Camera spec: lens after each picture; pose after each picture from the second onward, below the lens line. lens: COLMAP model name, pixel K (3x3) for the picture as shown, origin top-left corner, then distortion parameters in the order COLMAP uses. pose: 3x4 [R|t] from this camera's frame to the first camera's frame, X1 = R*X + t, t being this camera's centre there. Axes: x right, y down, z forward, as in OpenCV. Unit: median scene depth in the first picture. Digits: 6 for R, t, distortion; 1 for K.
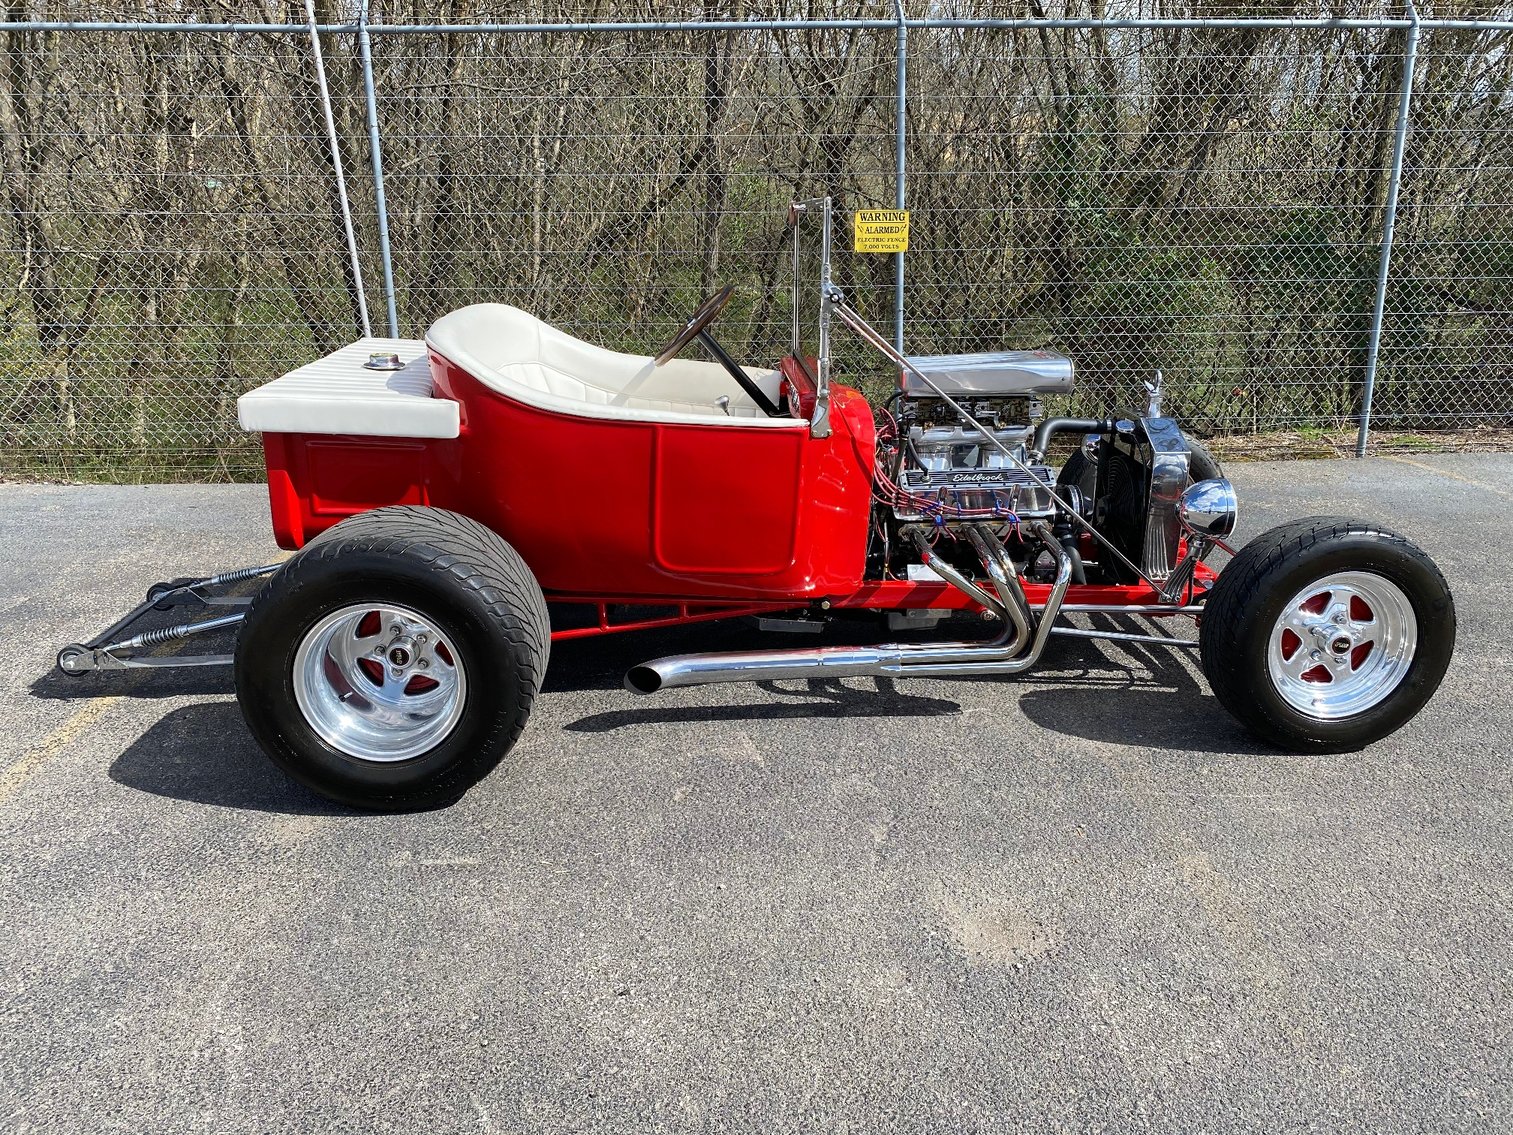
lens RADIAL K [[1102.2, 0, 756.5], [0, 1102.2, 567.5], [0, 0, 1]] dist [0.009353, -0.007346]
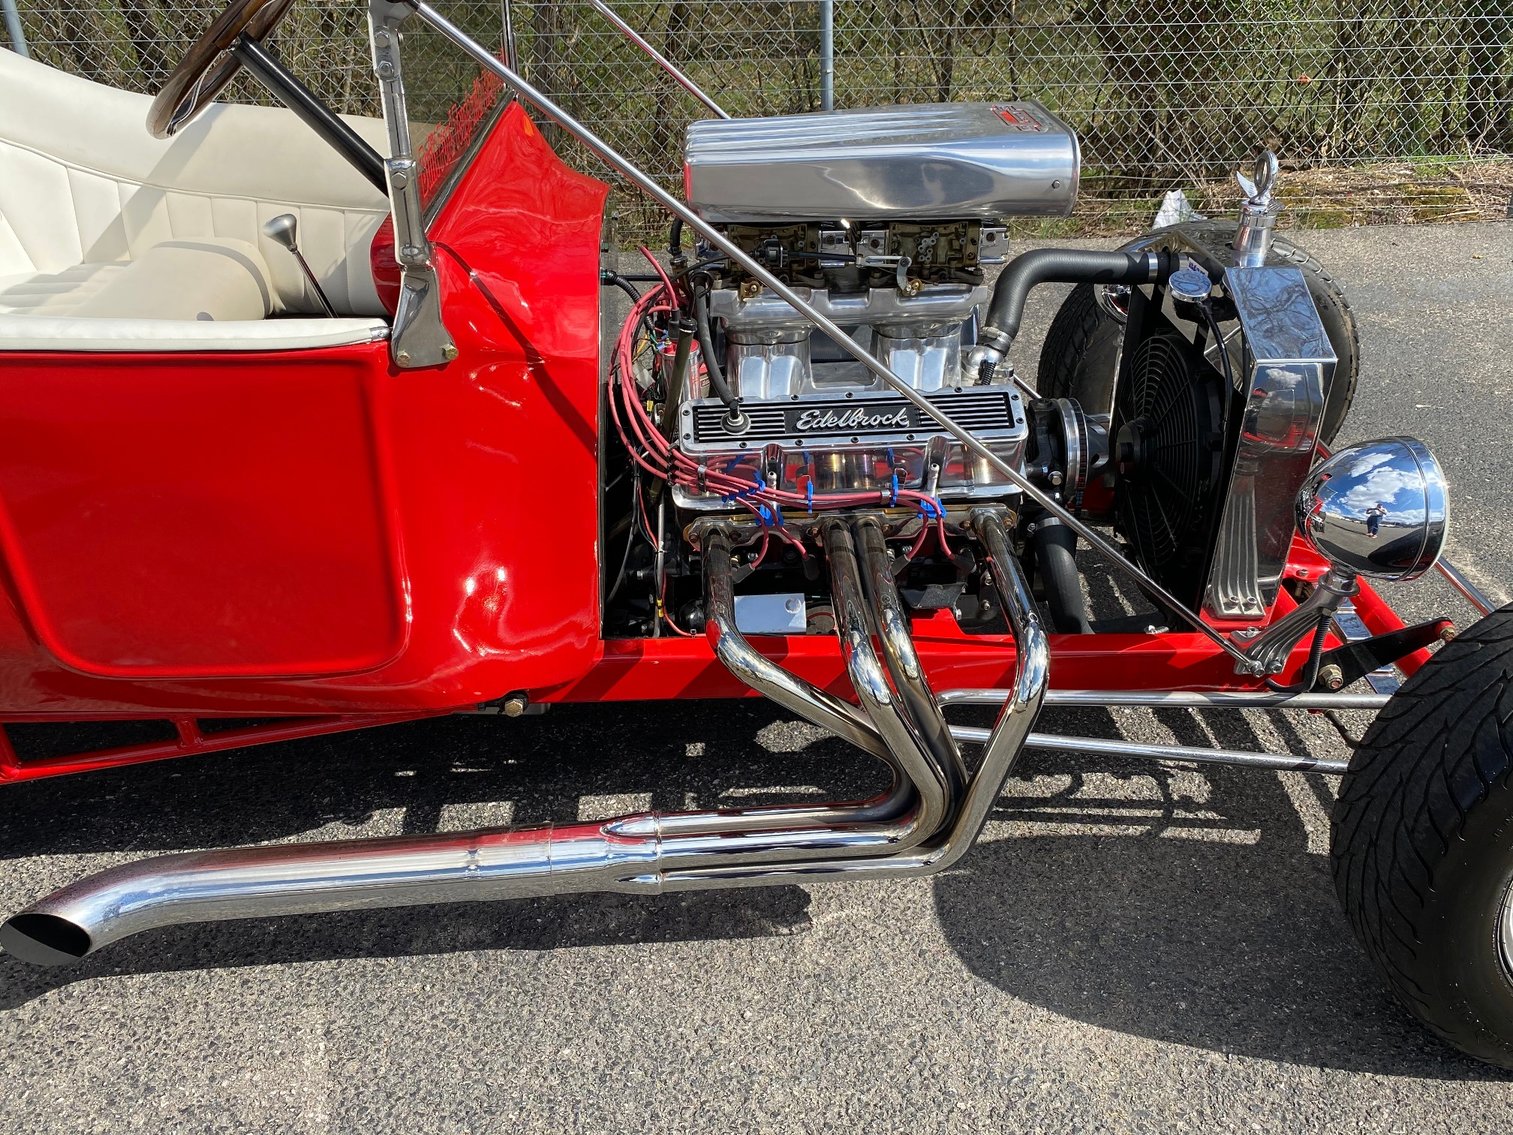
lens RADIAL K [[1205.6, 0, 756.5], [0, 1205.6, 567.5], [0, 0, 1]] dist [0.011260, -0.001485]
pose [[0.999844, -0.013922, 0.010884, 0.153656], [0.011218, 0.975940, 0.217750, -0.127075], [-0.013654, -0.217594, 0.975944, 0.505968]]
